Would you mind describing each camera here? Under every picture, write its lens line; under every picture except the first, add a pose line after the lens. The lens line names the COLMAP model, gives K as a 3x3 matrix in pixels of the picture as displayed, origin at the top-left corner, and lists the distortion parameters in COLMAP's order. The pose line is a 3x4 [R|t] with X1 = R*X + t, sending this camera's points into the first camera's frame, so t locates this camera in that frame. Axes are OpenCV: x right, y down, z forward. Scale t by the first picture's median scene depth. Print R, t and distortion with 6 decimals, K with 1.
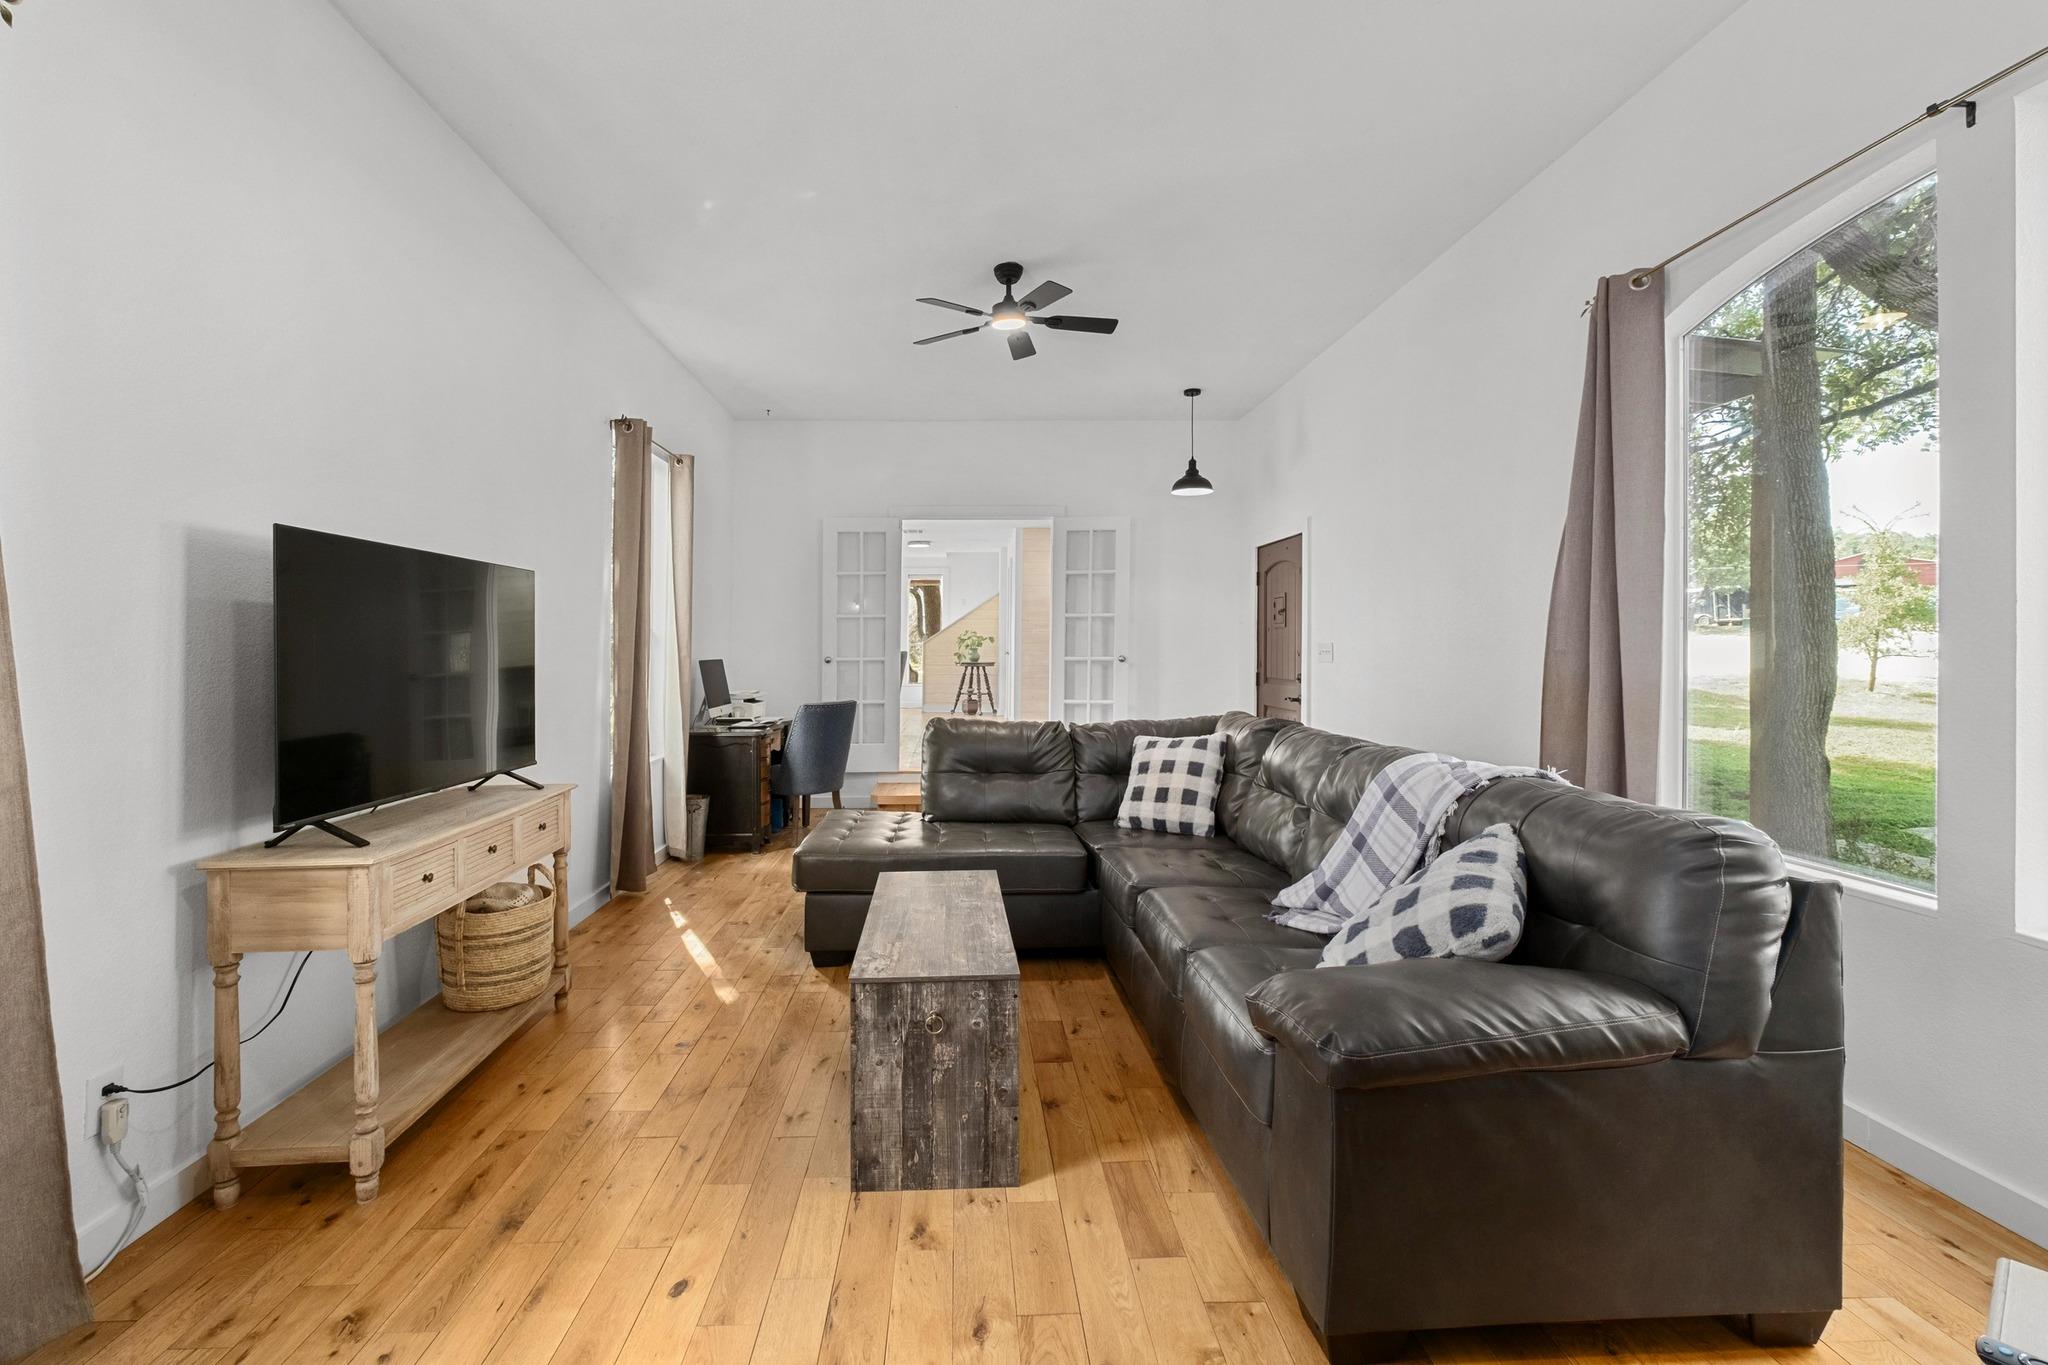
lens RADIAL K [[865.1, 0, 977.6], [0, 865.1, 656.1], [0, 0, 1]] dist [-0.014415, 0.003827]
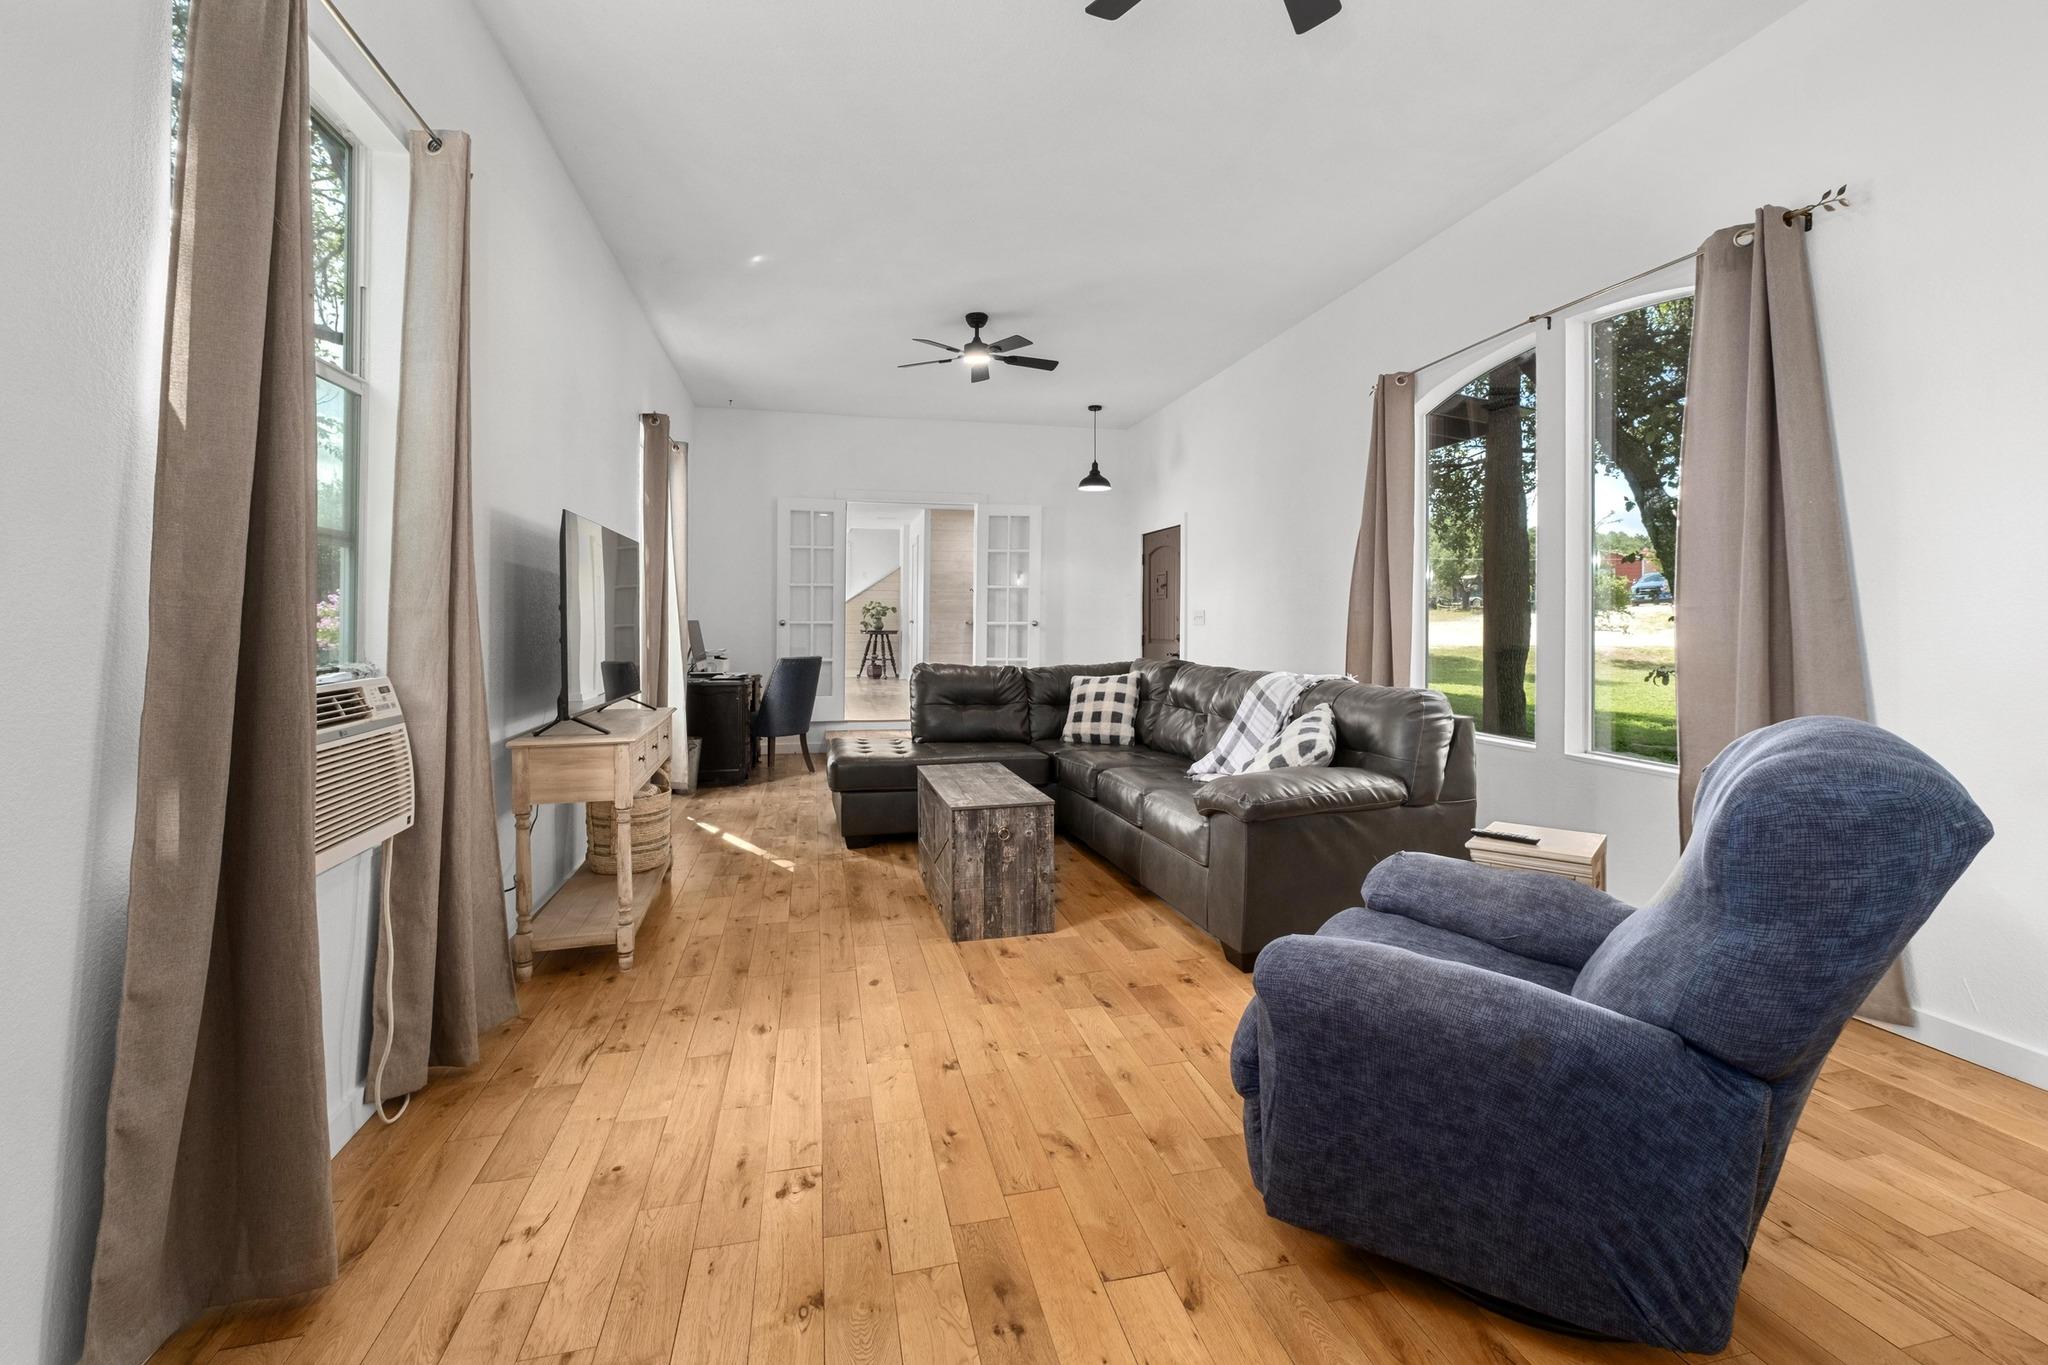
lens RADIAL K [[865.1, 0, 1019.8], [0, 865.1, 620.2], [0, 0, 1]] dist [-0.014415, 0.003827]
pose [[0.977651, 0.007563, 0.210100, -0.258548], [-0.004863, 0.999899, -0.013366, 0.035423], [-0.210180, 0.012046, 0.977589, -0.418042]]
